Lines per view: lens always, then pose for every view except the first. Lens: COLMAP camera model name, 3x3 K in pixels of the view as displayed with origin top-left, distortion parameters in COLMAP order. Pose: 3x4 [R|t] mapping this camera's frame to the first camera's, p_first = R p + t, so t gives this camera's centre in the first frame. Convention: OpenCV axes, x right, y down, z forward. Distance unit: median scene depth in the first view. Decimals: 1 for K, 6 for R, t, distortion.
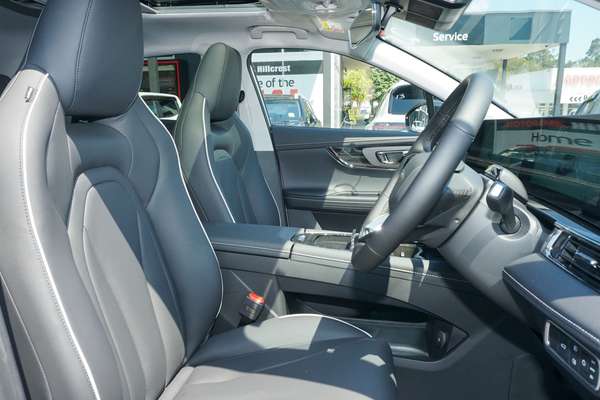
lens RADIAL K [[435.7, 0, 300.0], [0, 435.7, 200.0], [0, 0, 1]] dist [-0.026739, -0.000854]
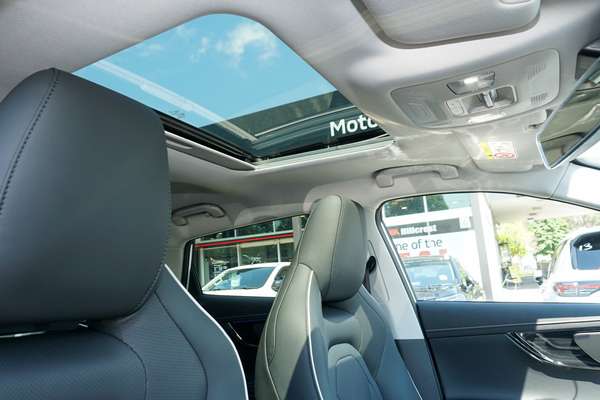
lens RADIAL K [[428.7, 0, 300.0], [0, 428.7, 200.0], [0, 0, 1]] dist [-0.012606, 0.000821]
pose [[0.942426, -0.114030, -0.314372, -0.004492], [-0.009245, 0.930825, -0.365348, -0.036016], [0.334286, 0.347220, 0.876180, 0.141833]]
